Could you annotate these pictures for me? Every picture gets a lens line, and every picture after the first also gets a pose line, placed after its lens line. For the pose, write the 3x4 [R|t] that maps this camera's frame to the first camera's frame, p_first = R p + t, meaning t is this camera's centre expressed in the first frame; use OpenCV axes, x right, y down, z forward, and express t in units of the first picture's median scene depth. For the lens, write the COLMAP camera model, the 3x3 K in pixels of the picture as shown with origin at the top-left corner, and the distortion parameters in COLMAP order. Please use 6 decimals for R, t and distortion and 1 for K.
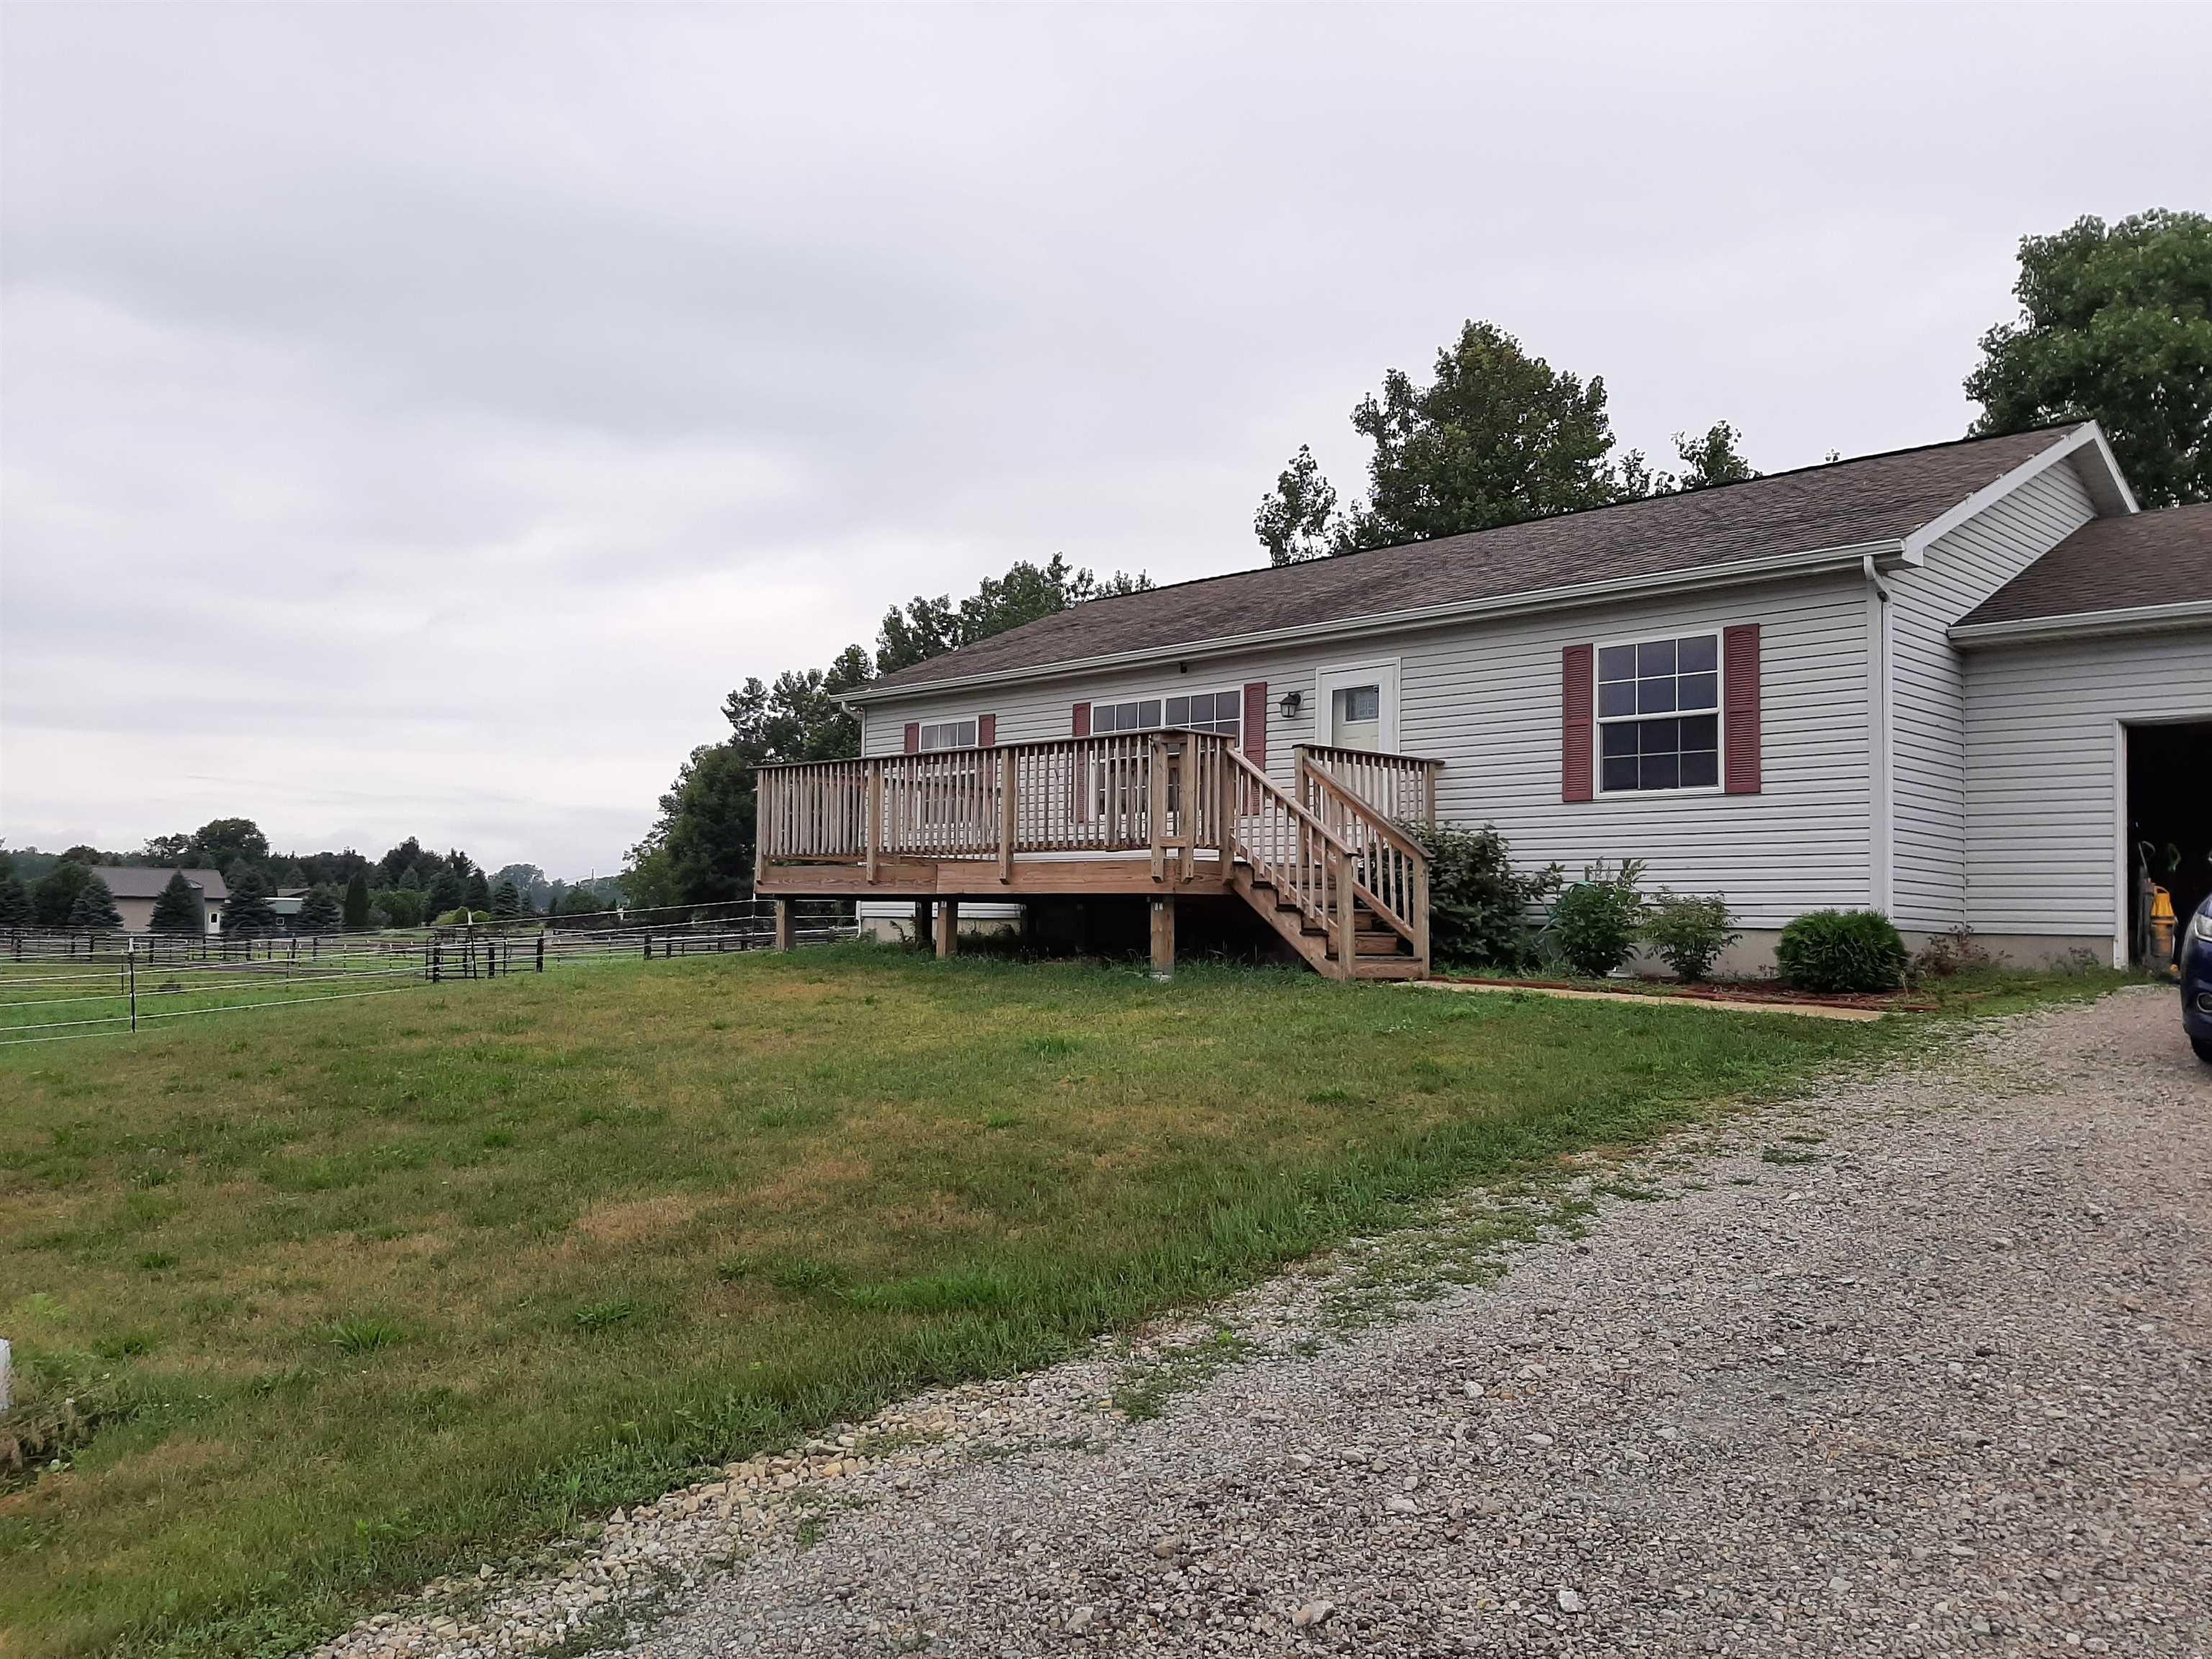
lens RADIAL K [[1737.9, 0, 1105.9], [0, 1737.9, 825.9], [0, 0, 1]] dist [0.073009, -0.112508]
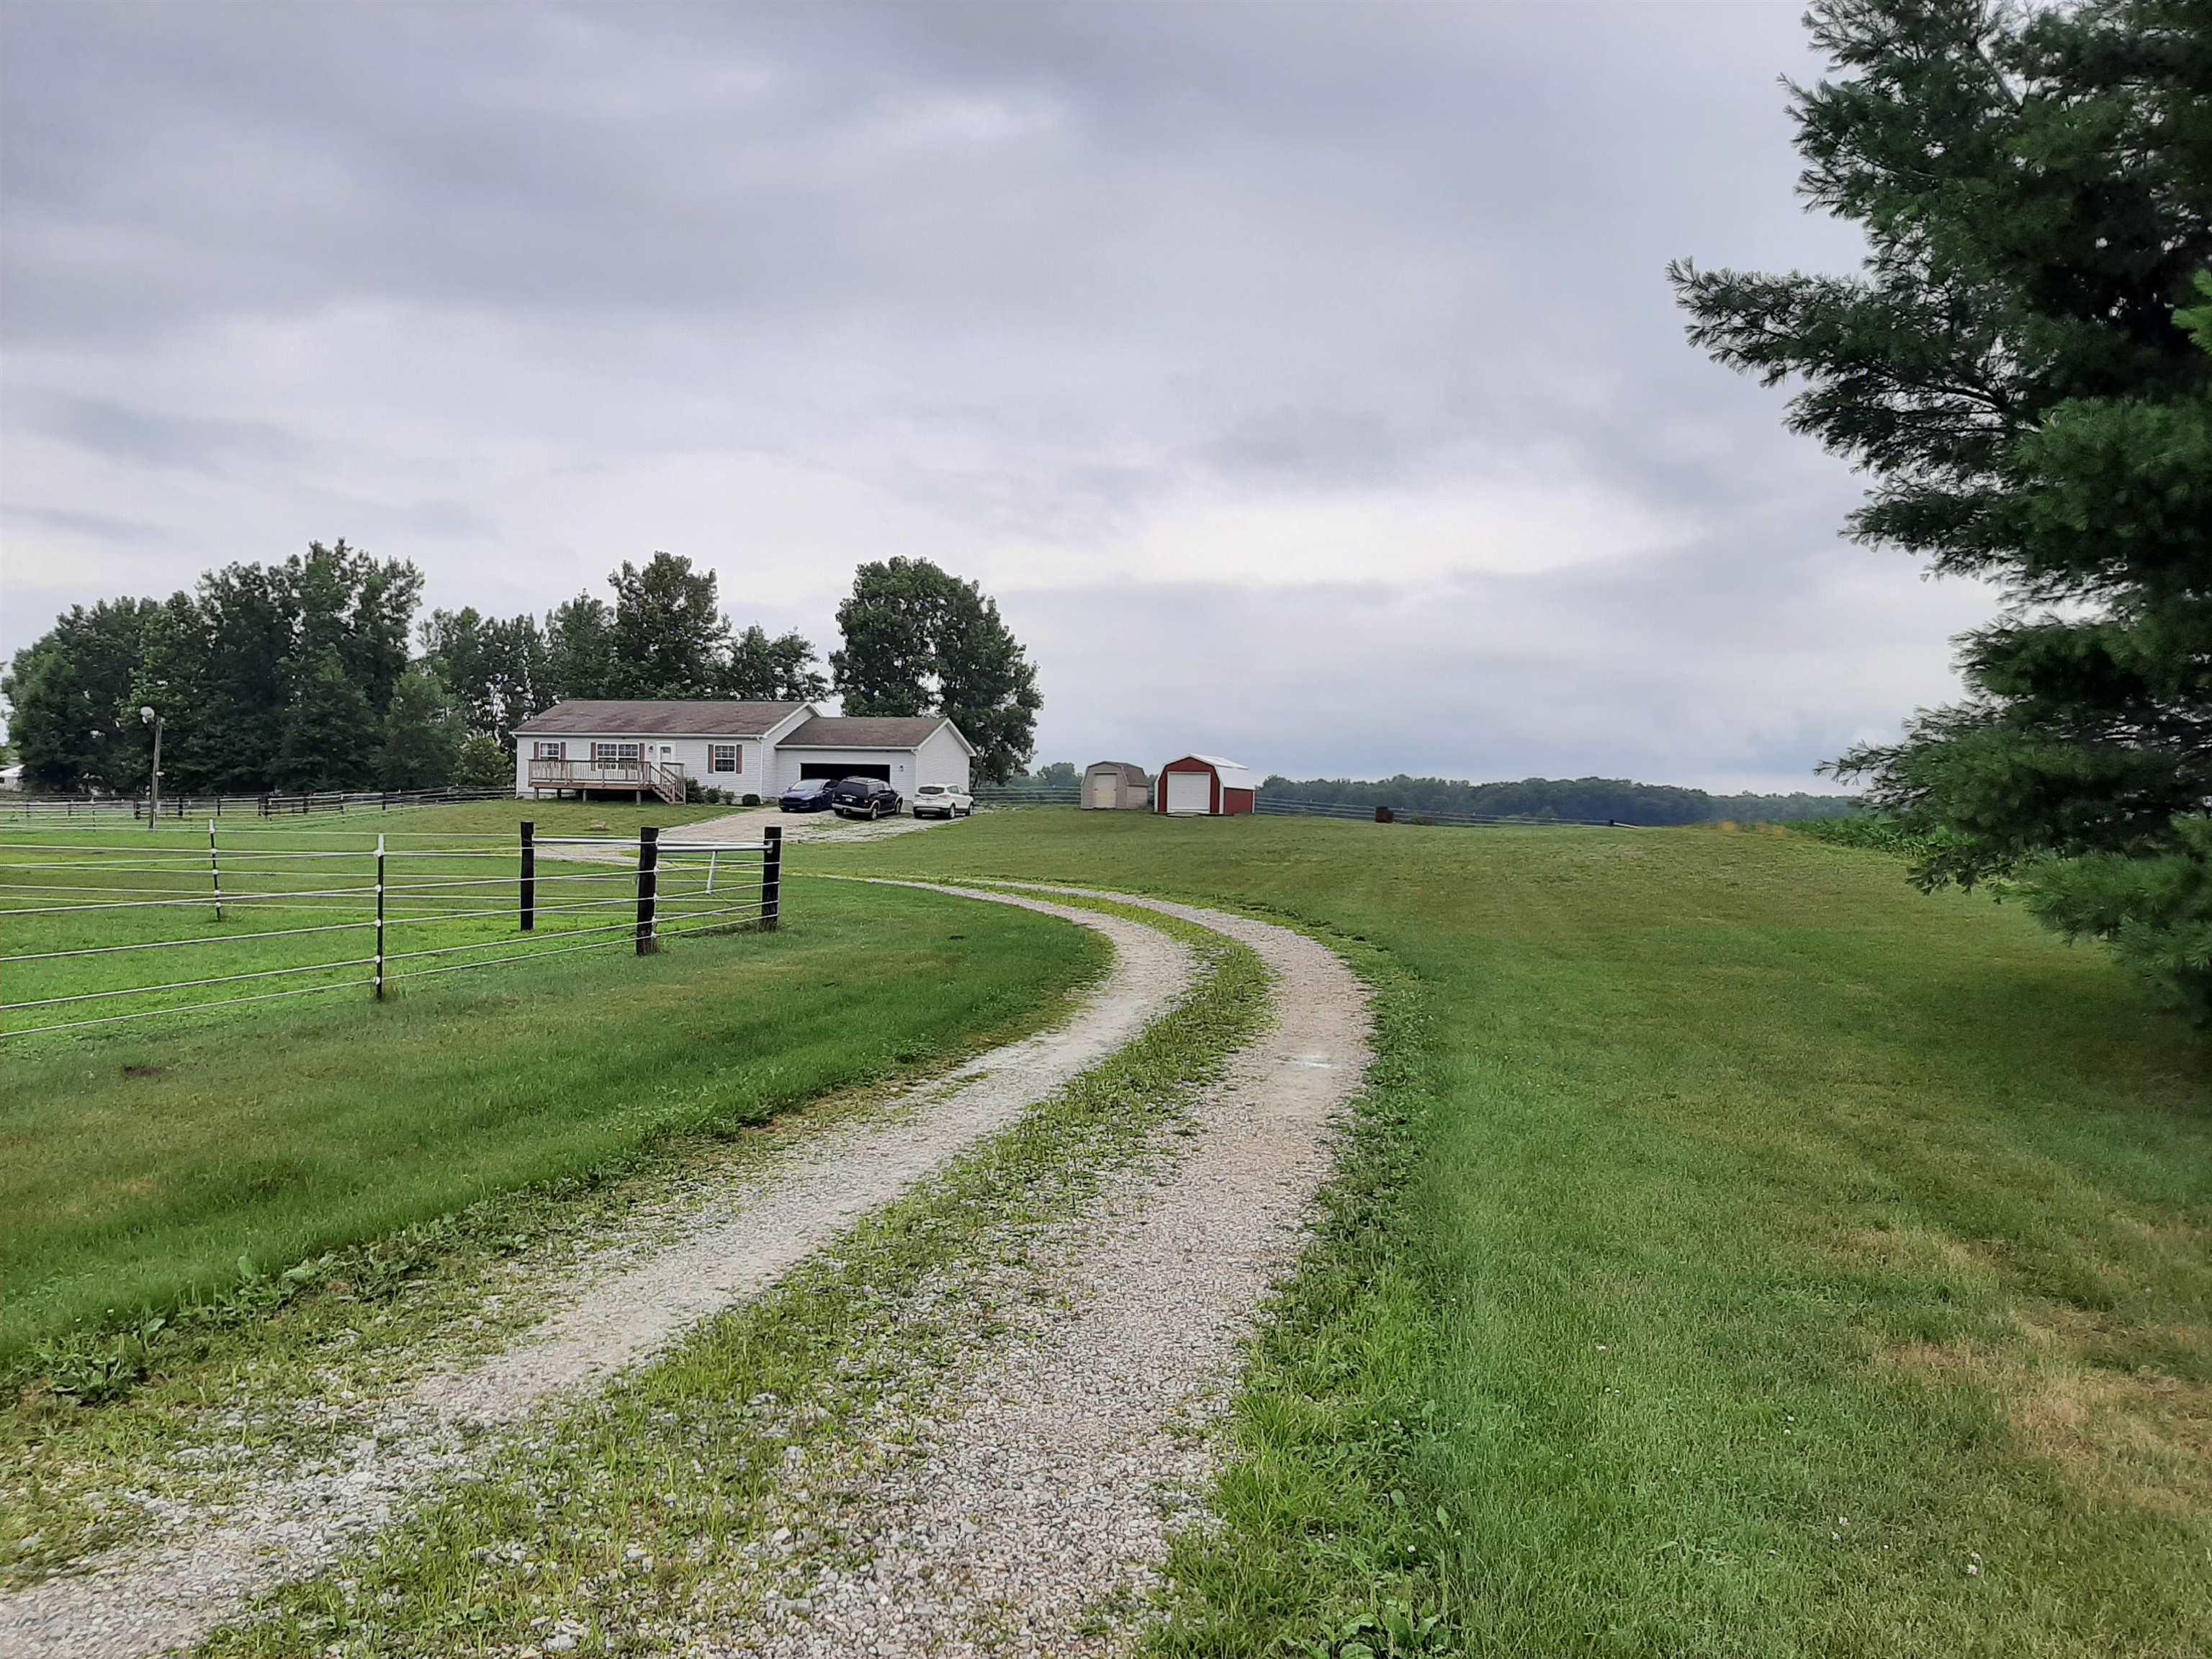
lens RADIAL K [[1737.9, 0, 1109.8], [0, 1737.9, 823.5], [0, 0, 1]] dist [0.073009, -0.112508]
pose [[0.874455, 0.002132, 0.485102, -0.540429], [-0.036596, 0.997431, 0.061585, -0.100549], [-0.483724, -0.071606, 0.872286, -1.841948]]
